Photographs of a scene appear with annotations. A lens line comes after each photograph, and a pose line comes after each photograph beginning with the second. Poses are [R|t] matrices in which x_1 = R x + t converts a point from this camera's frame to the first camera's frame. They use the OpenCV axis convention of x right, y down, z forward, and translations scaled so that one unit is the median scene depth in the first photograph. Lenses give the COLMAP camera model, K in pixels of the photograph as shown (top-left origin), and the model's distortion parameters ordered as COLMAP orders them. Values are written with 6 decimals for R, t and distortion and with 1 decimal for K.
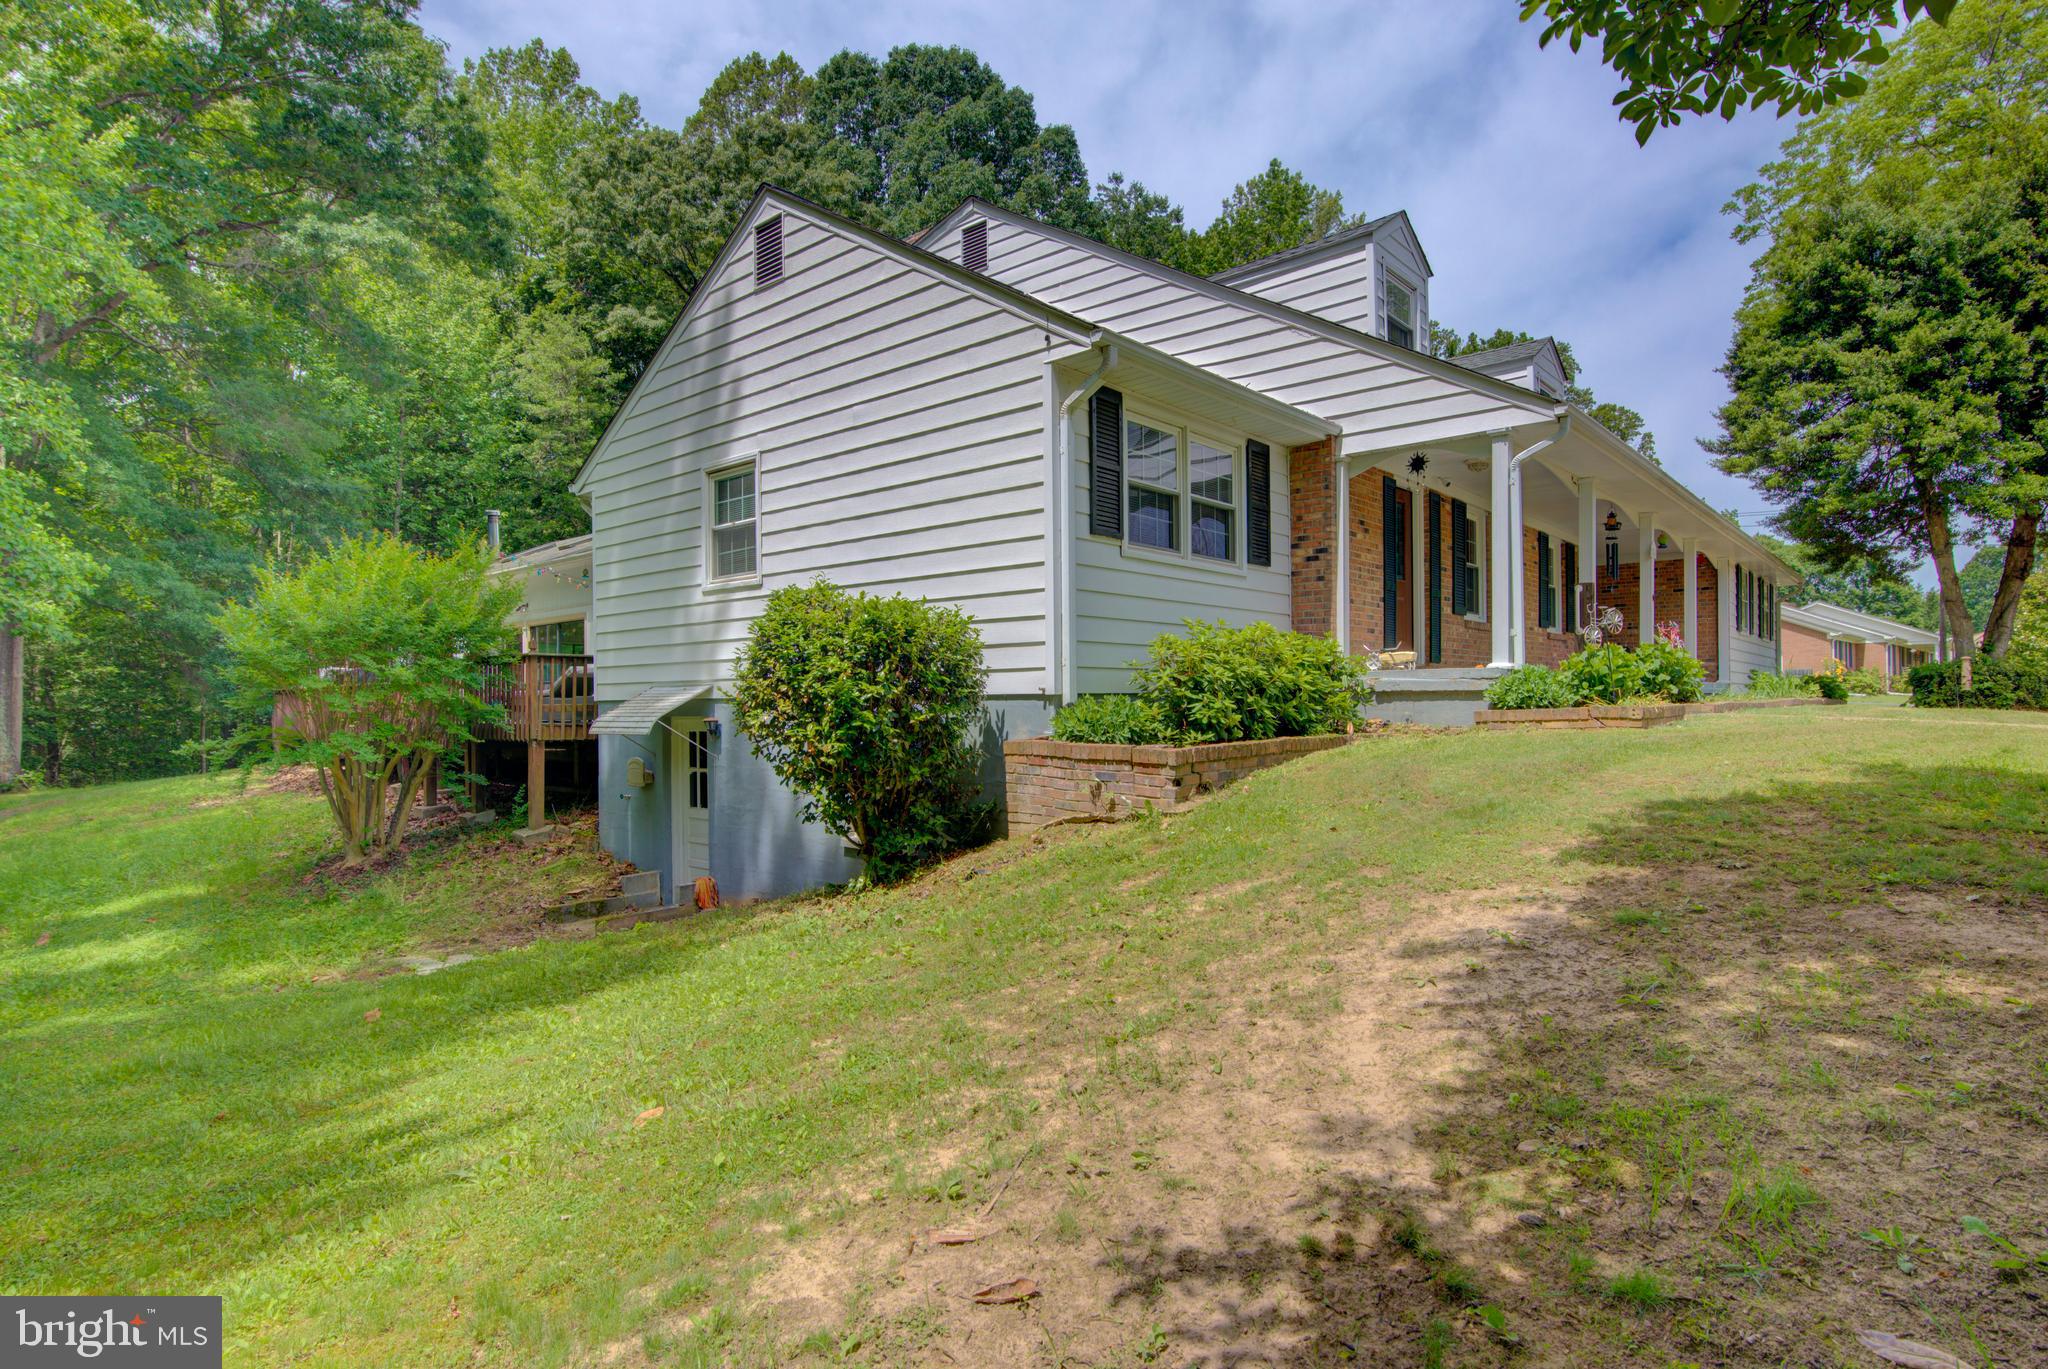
lens RADIAL K [[1073.3, 0, 1021.4], [0, 1073.3, 690.9], [0, 0, 1]] dist [-0.007298, -0.000306]
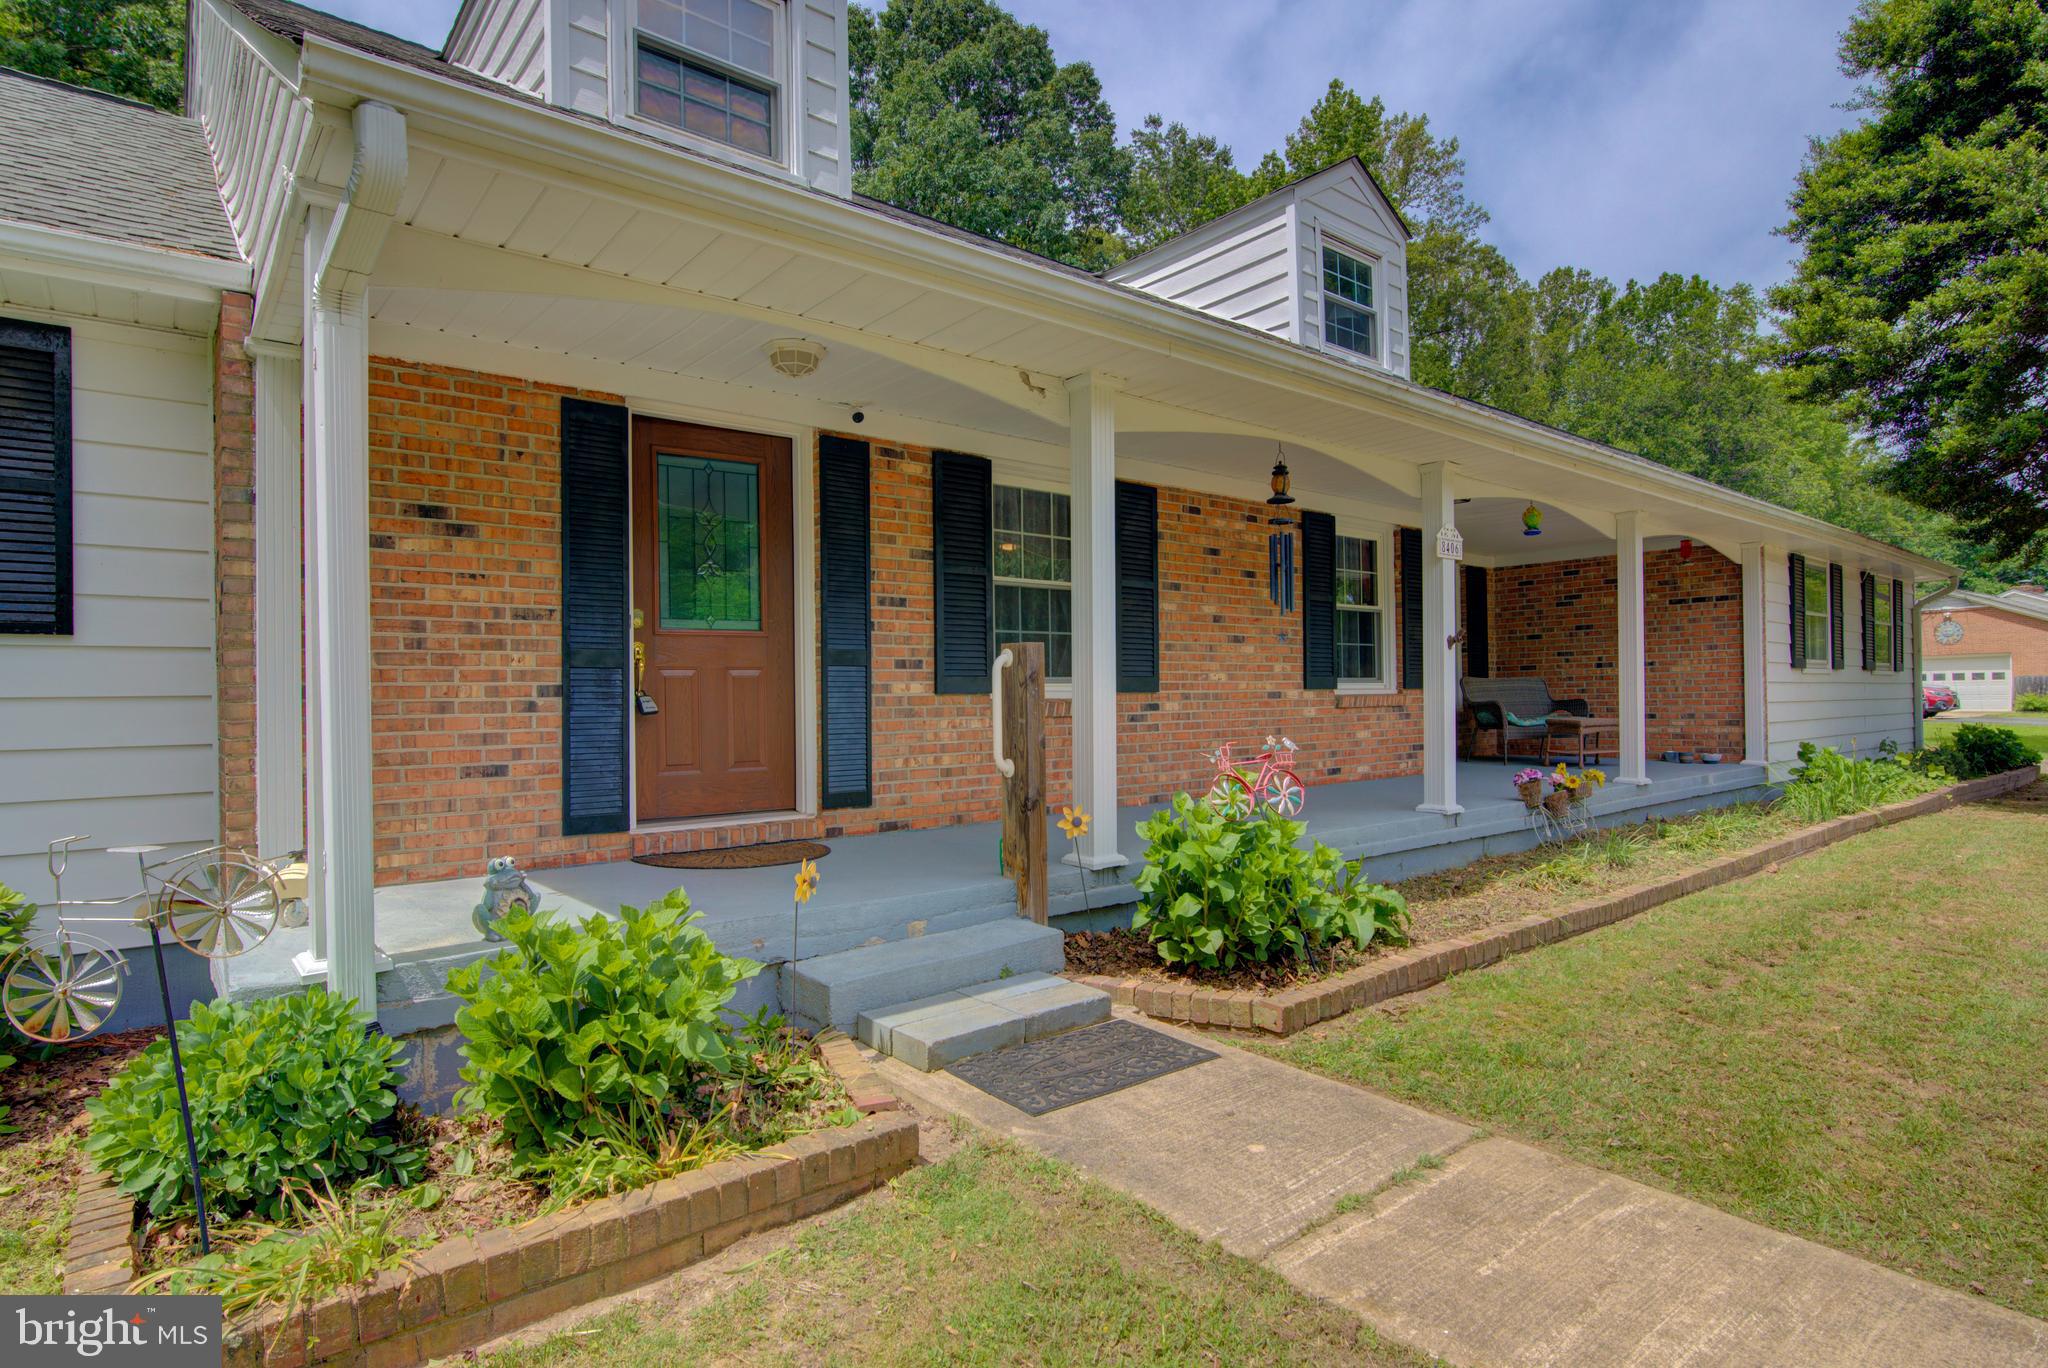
lens RADIAL K [[1073.3, 0, 1025.3], [0, 1073.3, 689.0], [0, 0, 1]] dist [-0.007298, -0.000306]
pose [[0.987785, -0.011432, -0.155404, 0.125564], [0.011514, 0.999934, -0.000370, -0.018031], [0.155398, -0.001424, 0.987851, 0.131814]]
